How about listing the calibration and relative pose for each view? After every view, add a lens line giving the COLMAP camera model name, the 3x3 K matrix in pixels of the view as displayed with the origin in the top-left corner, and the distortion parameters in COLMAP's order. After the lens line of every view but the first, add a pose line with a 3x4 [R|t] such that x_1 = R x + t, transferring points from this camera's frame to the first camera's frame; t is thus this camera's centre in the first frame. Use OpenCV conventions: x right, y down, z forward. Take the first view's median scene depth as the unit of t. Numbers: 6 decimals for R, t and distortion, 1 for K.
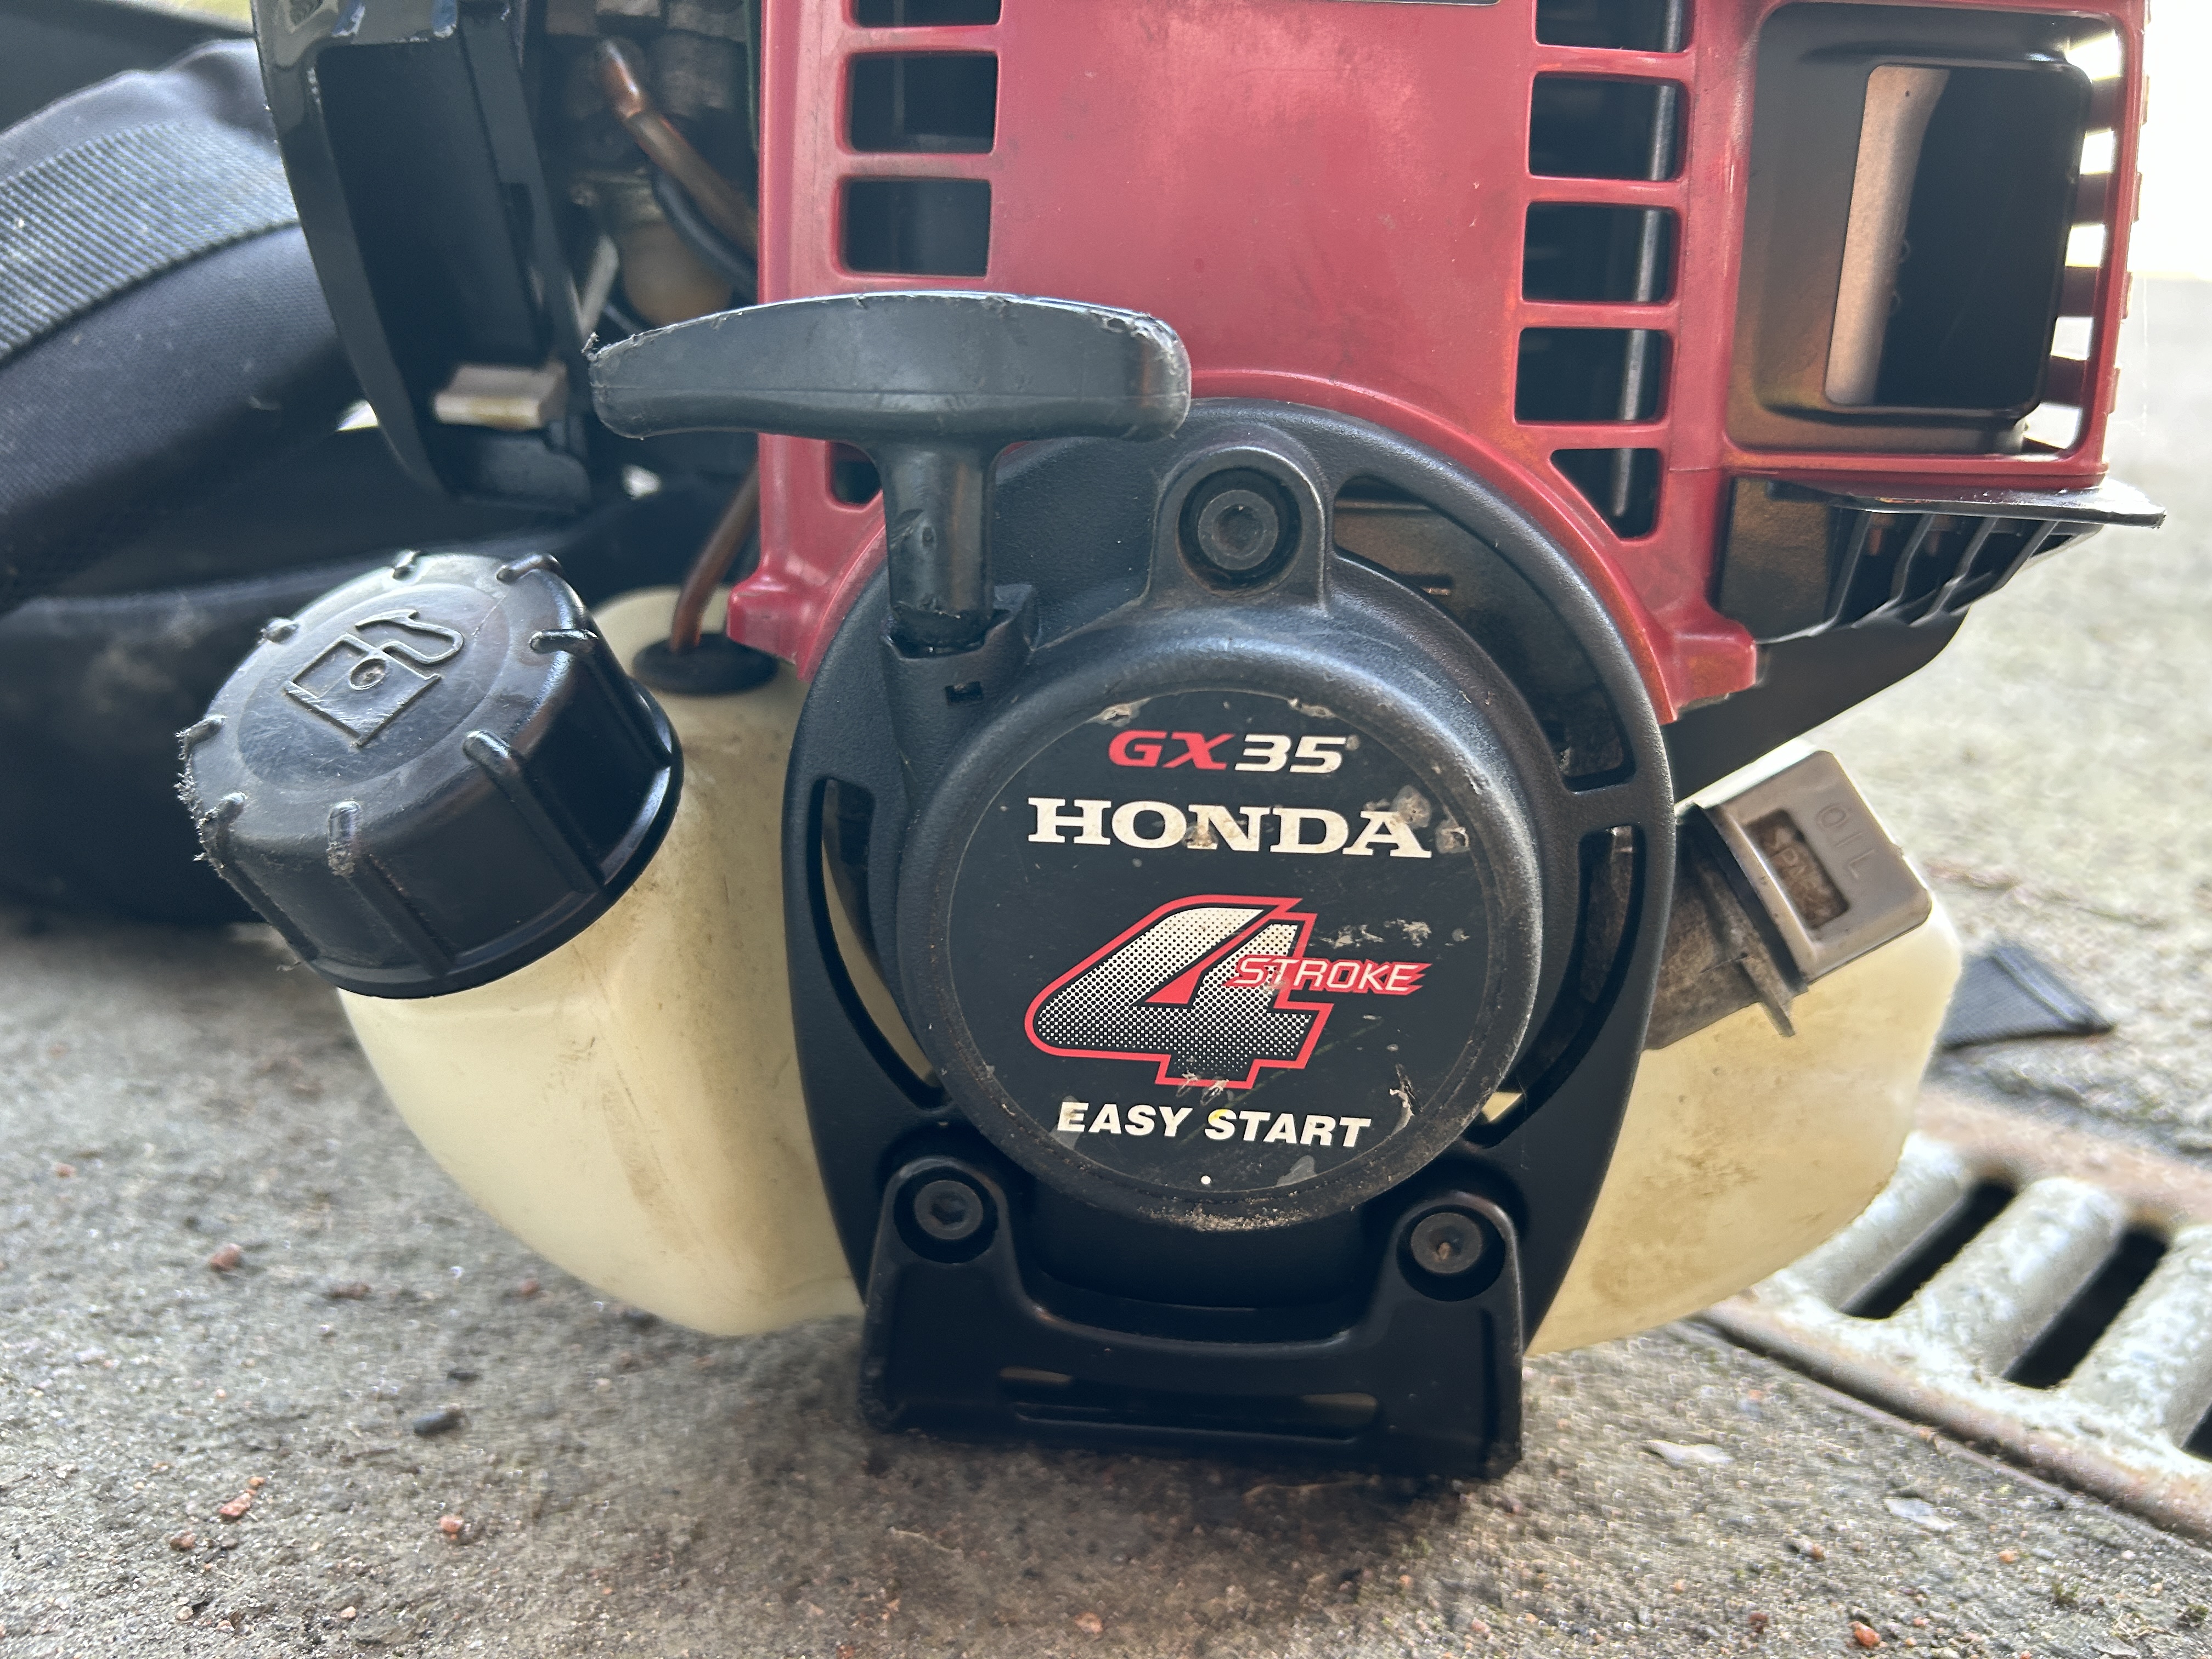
lens RADIAL K [[1686.5, 0, 1101.8], [0, 1686.5, 839.8], [0, 0, 1]] dist [0.020994, -0.029008]
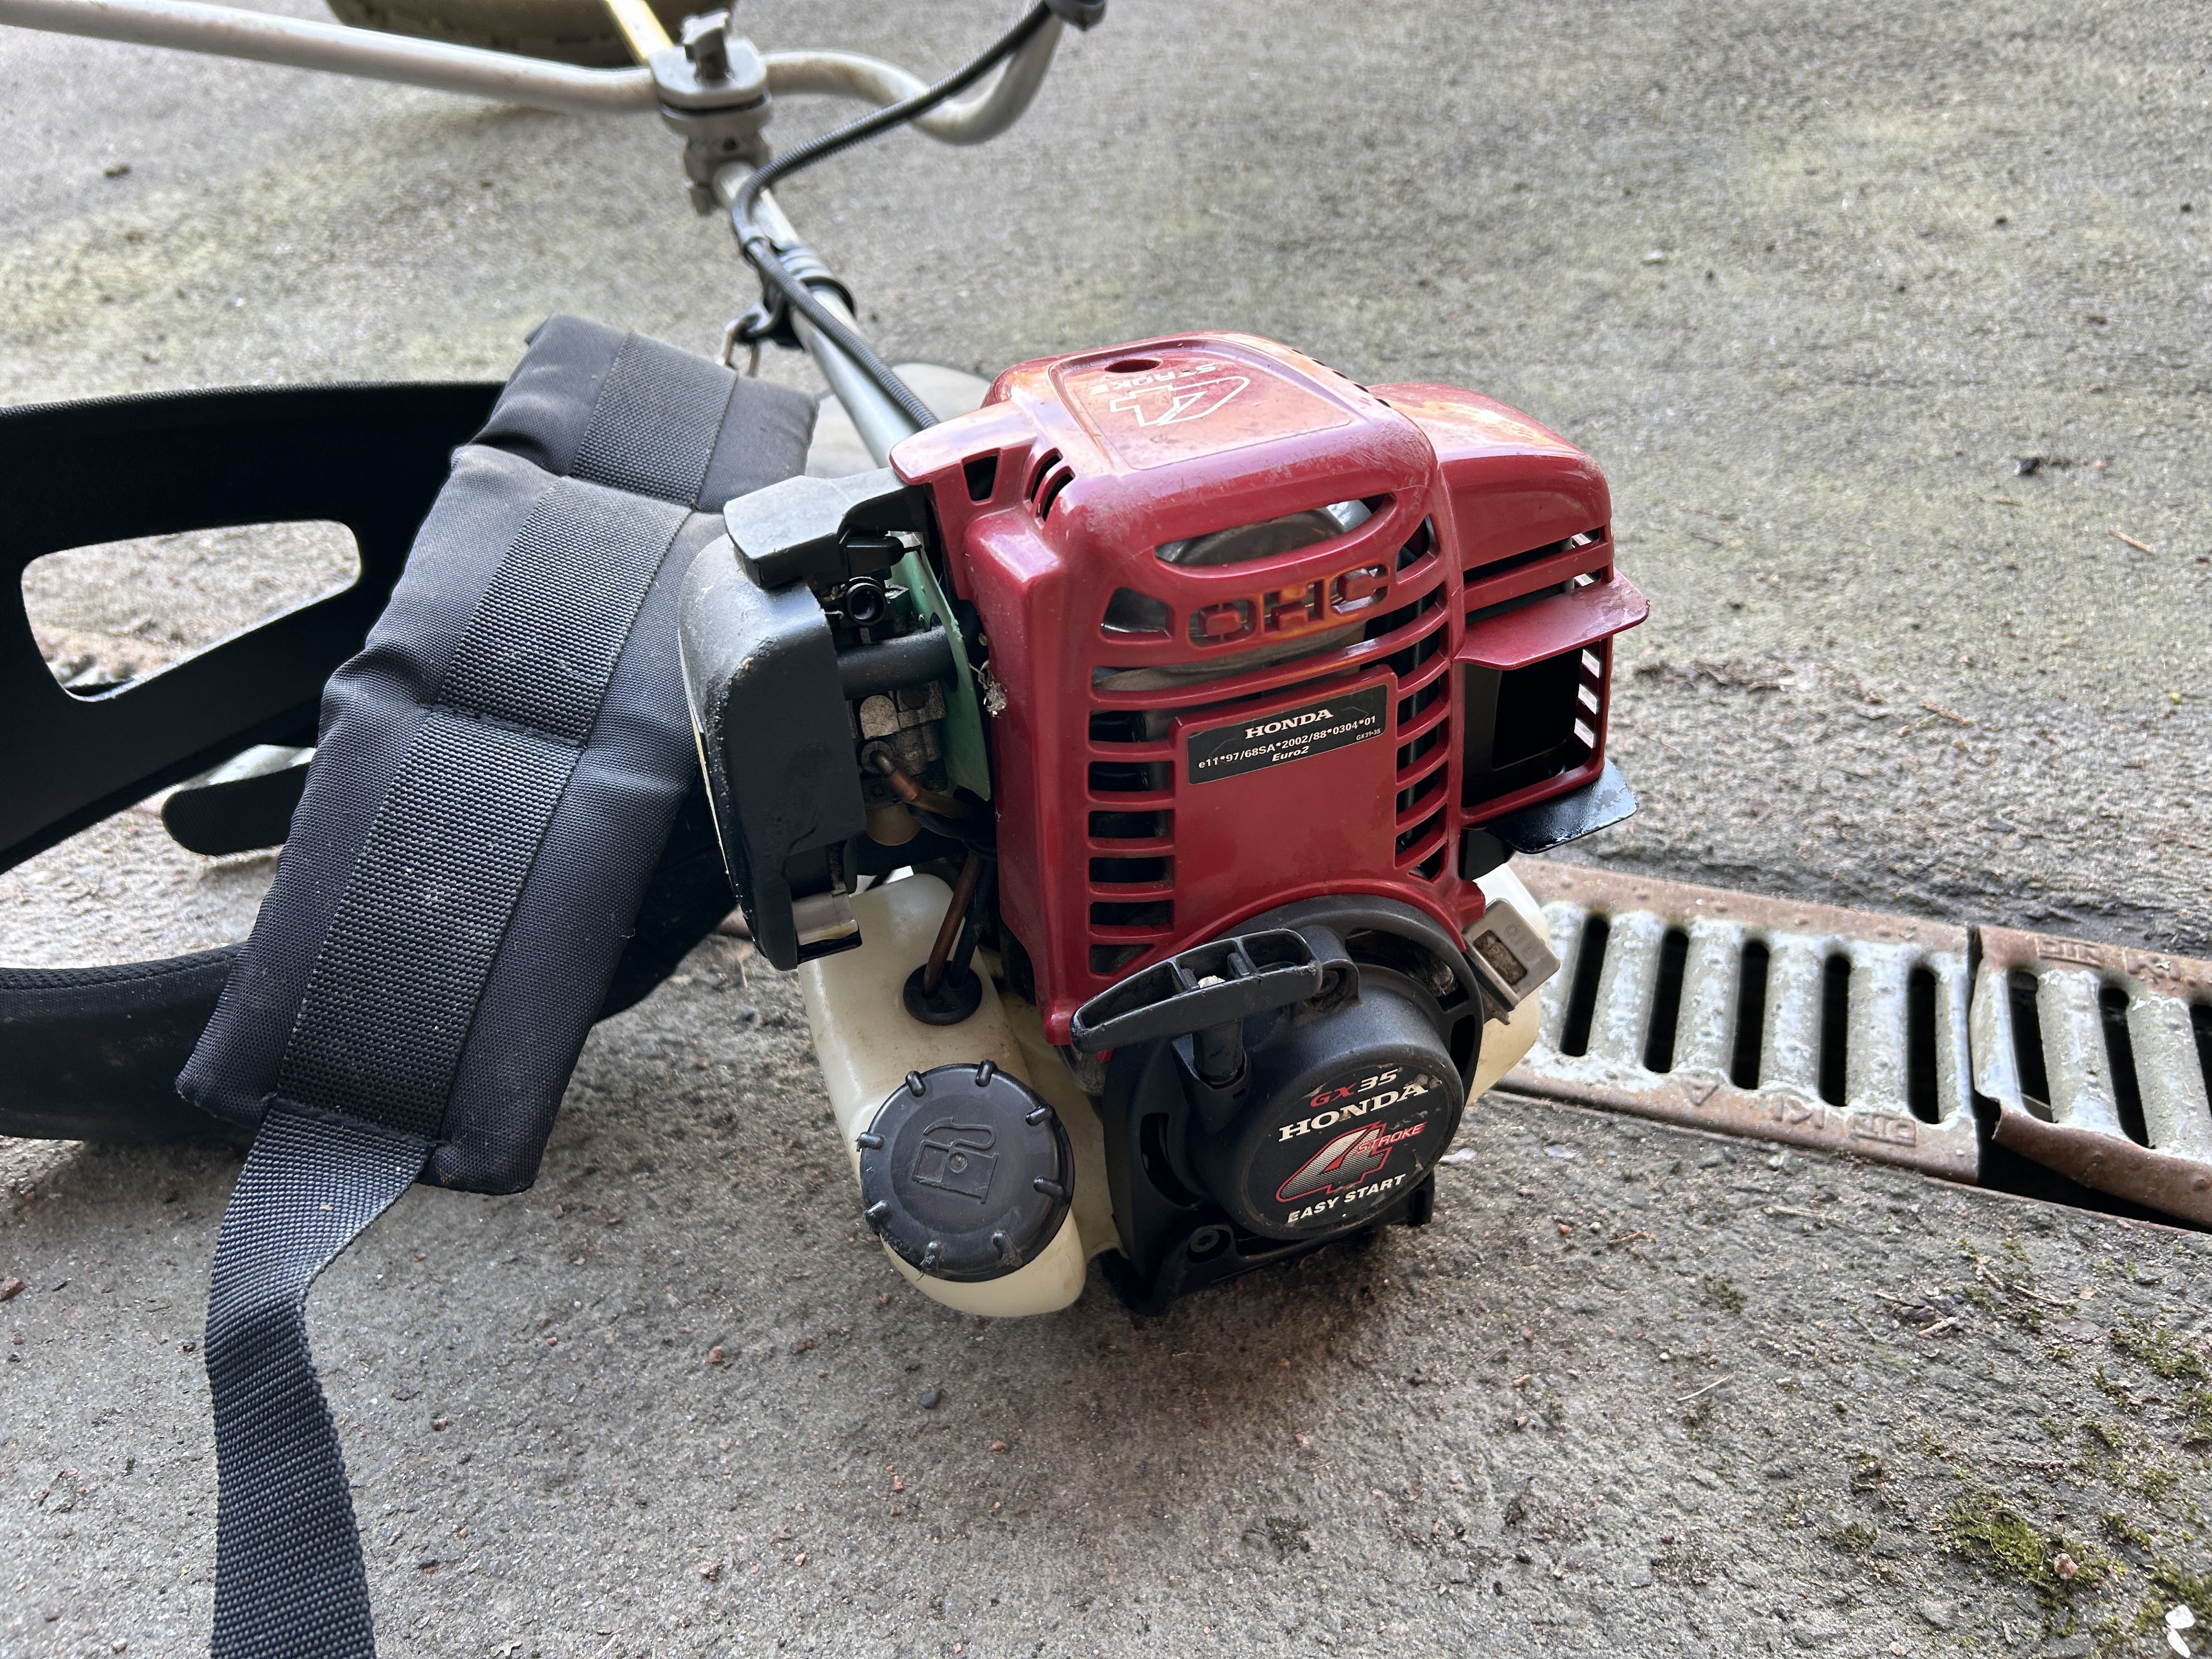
lens RADIAL K [[1686.5, 0, 1101.8], [0, 1686.5, 820.9], [0, 0, 1]] dist [0.020994, -0.029008]
pose [[0.898391, -0.322455, 0.298190, -0.779246], [0.215991, 0.915543, 0.339307, -1.194227], [-0.382417, -0.240424, 0.892163, -0.859833]]
